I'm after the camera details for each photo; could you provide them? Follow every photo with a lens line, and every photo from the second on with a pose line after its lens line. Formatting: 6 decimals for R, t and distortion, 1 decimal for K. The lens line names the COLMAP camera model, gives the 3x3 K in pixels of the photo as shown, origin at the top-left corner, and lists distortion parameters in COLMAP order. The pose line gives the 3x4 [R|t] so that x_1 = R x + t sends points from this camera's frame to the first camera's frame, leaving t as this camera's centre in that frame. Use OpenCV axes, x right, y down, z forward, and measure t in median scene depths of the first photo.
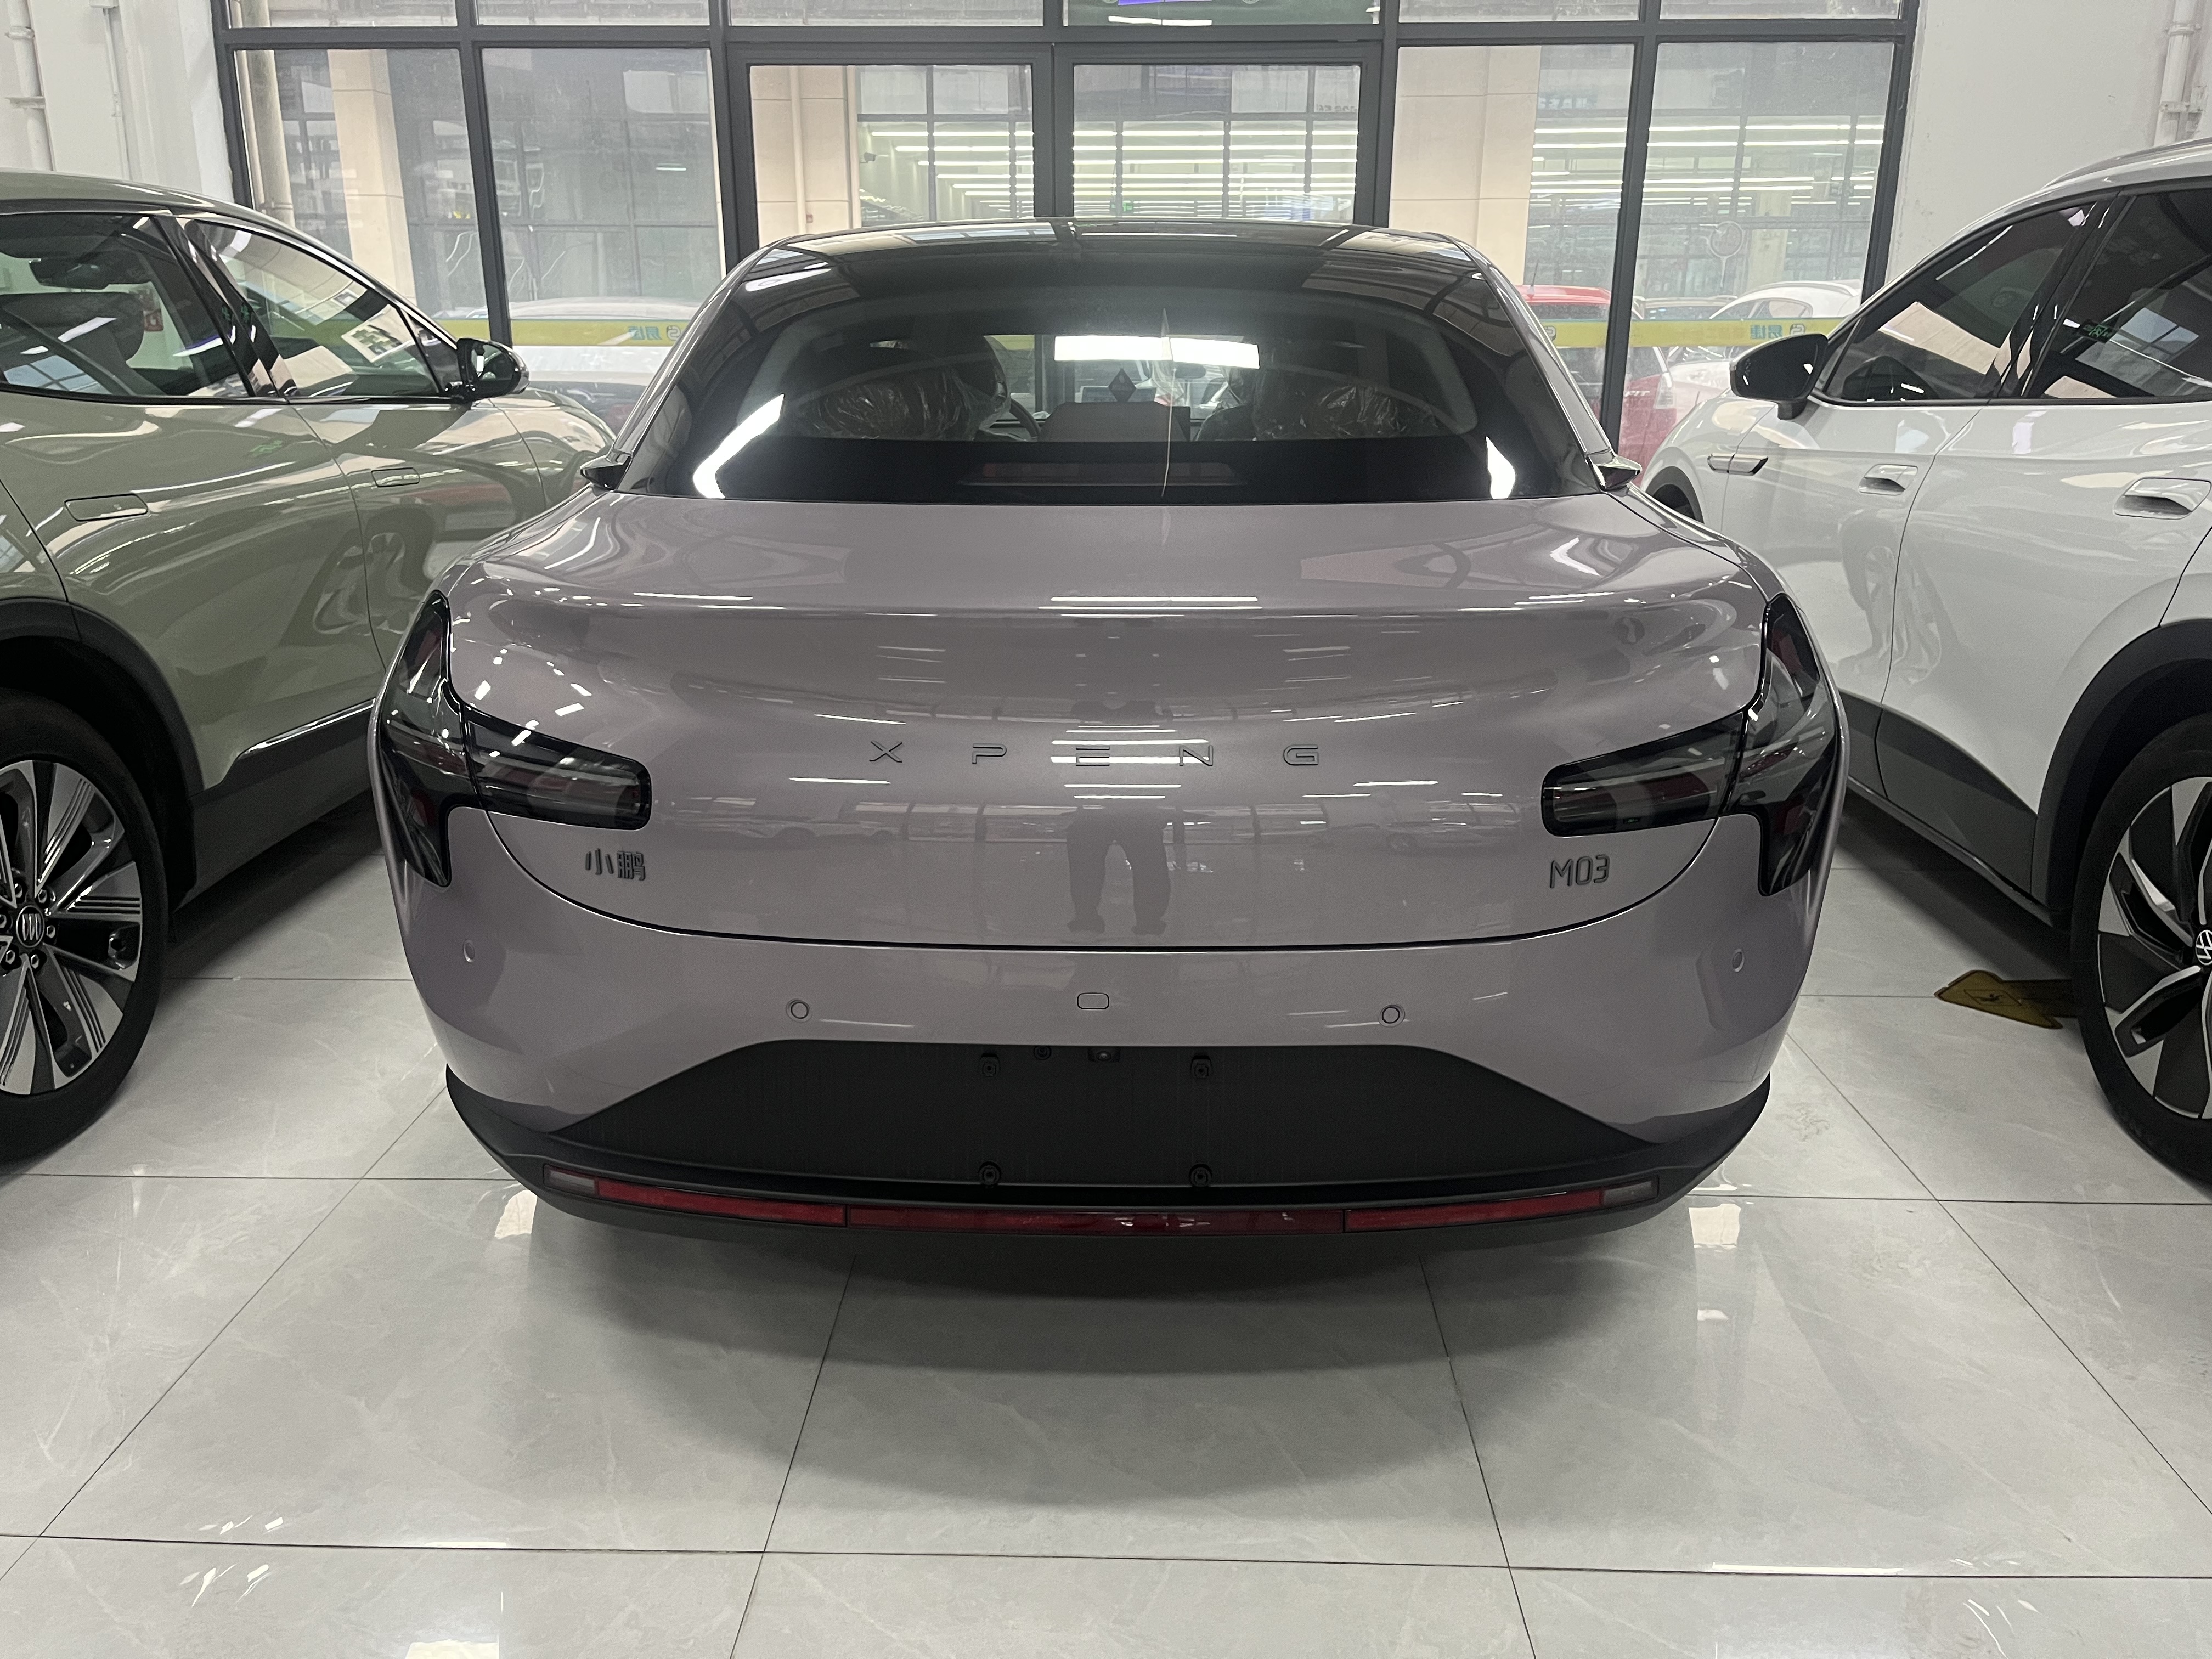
lens RADIAL K [[1690.7, 0, 1106.0], [0, 1690.7, 829.5], [0, 0, 1]] dist [-0.004312, -0.005398]
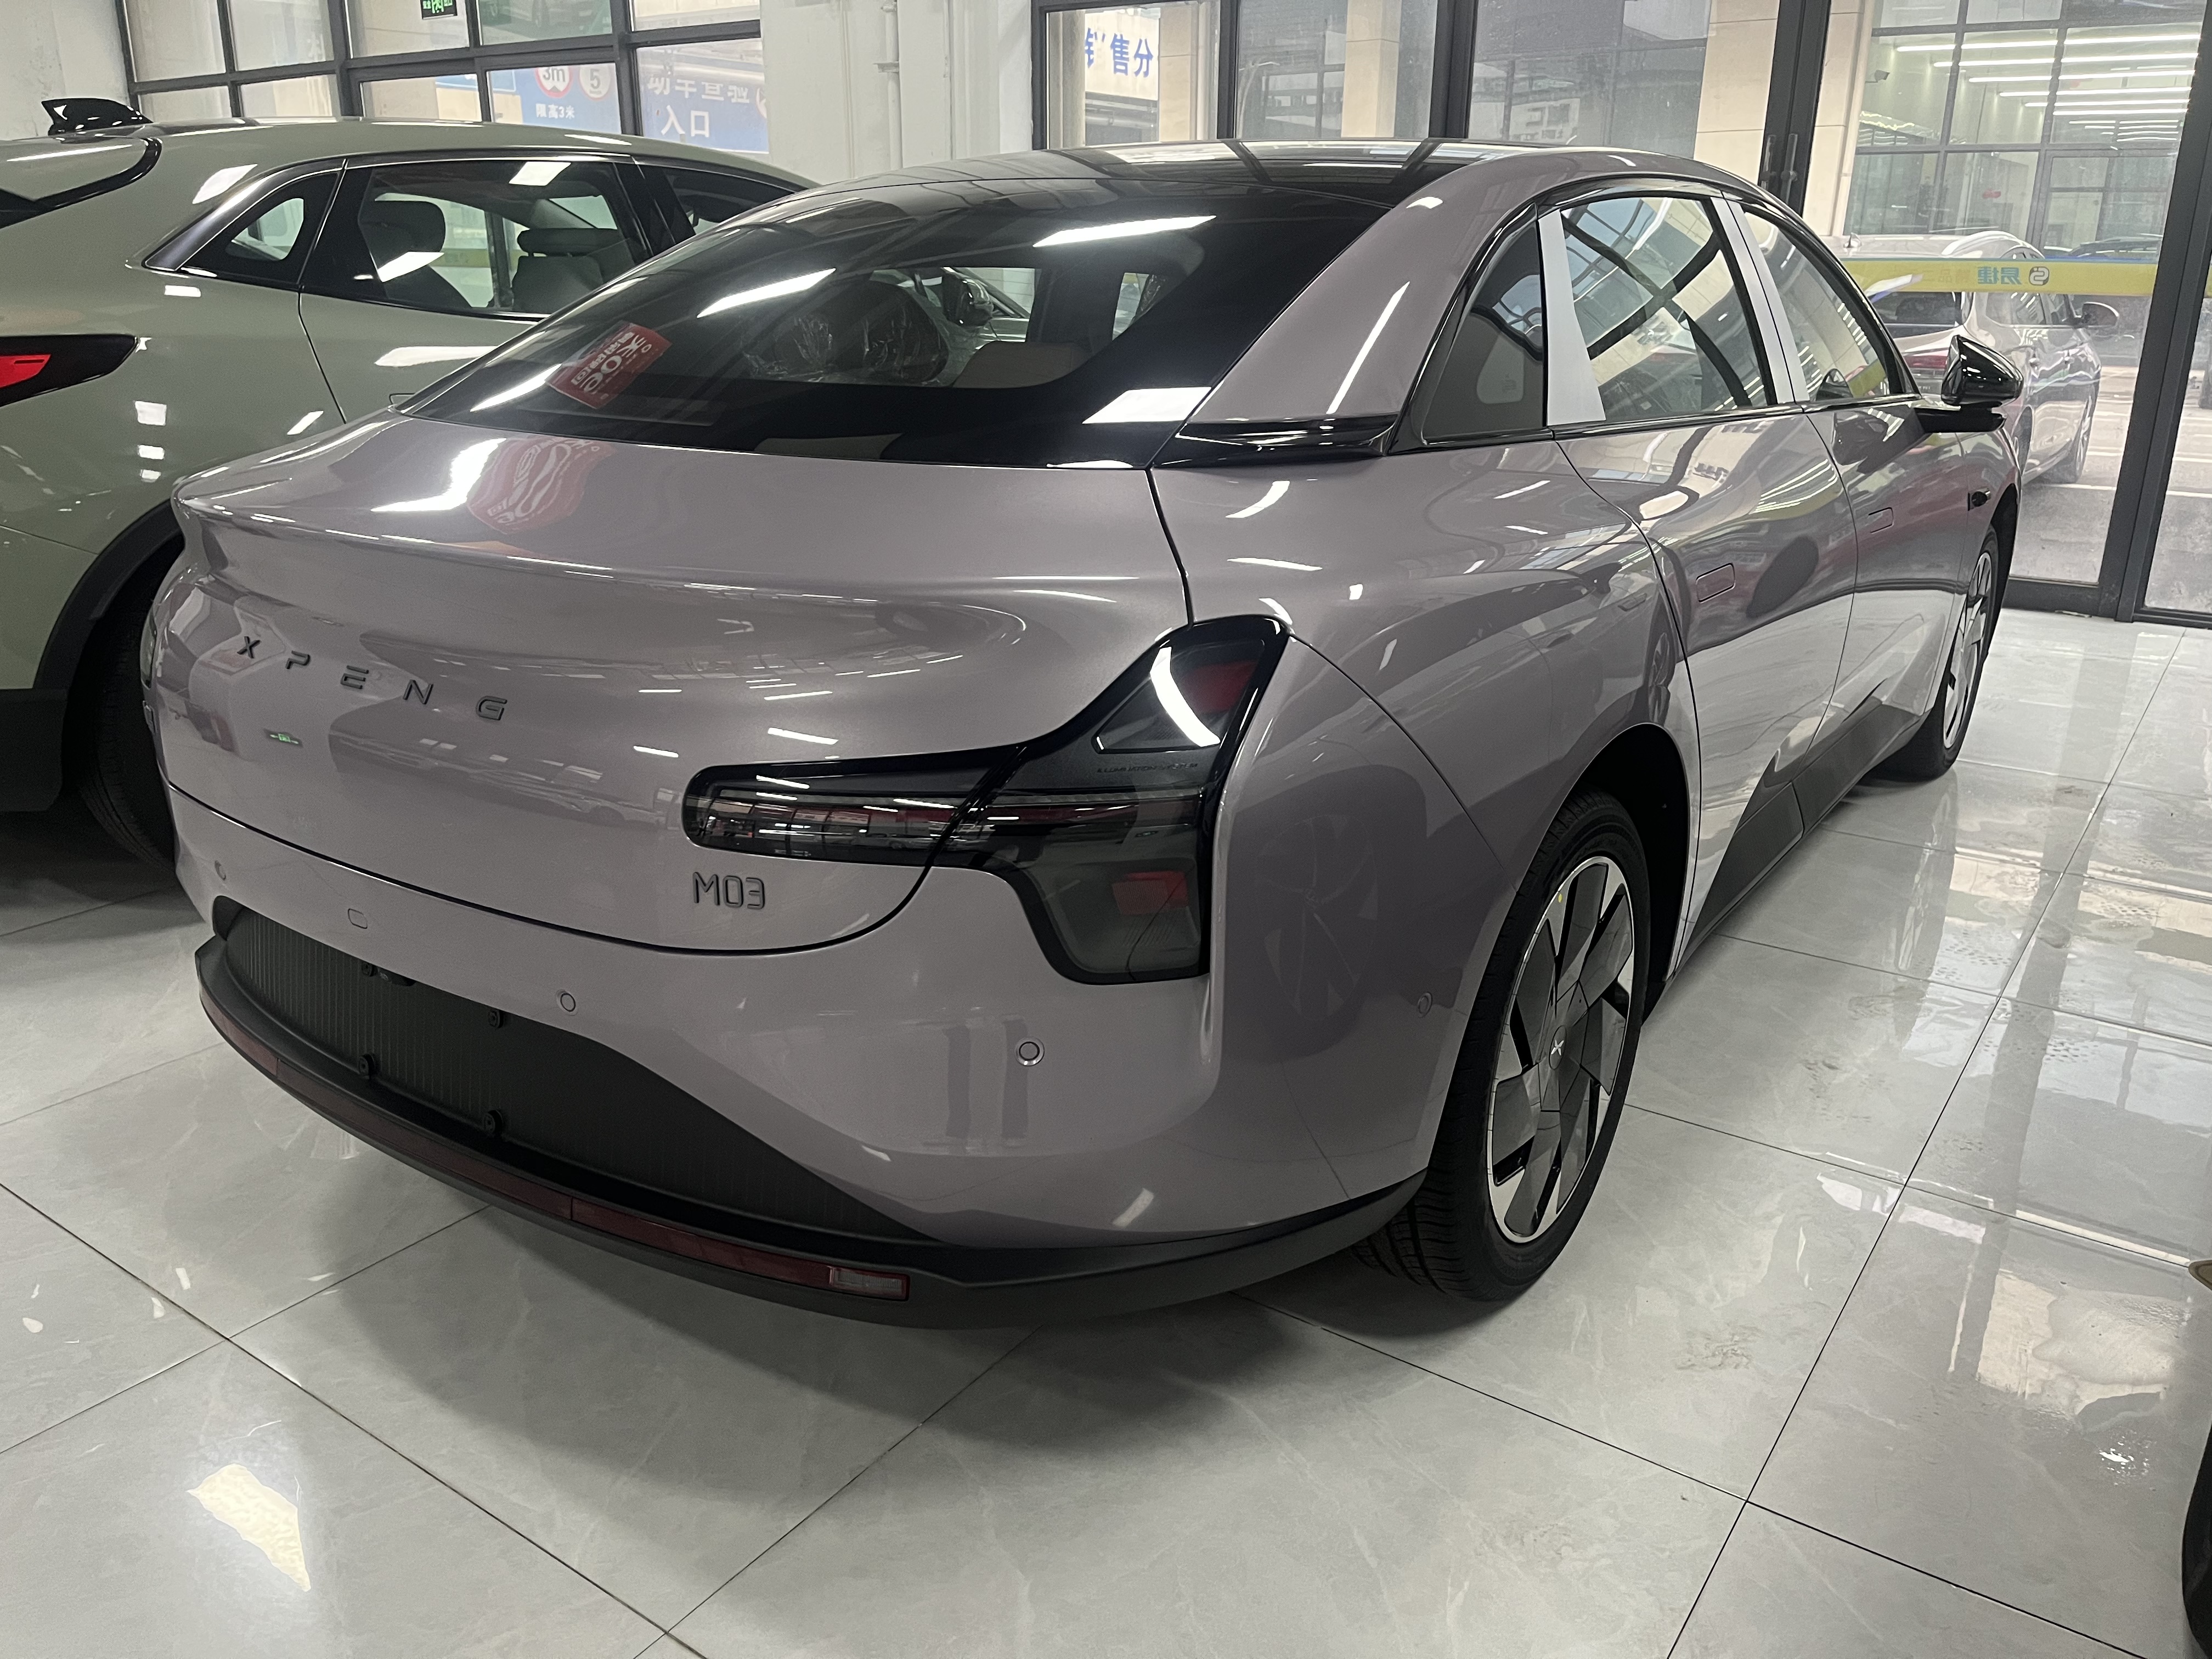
lens RADIAL K [[1690.7, 0, 1106.0], [0, 1690.7, 829.5], [0, 0, 1]] dist [-0.004312, -0.005398]
pose [[0.831695, 0.180825, -0.524962, 0.771085], [-0.163247, 0.983330, 0.080079, -0.092608], [0.530691, 0.019097, 0.847350, 0.320710]]
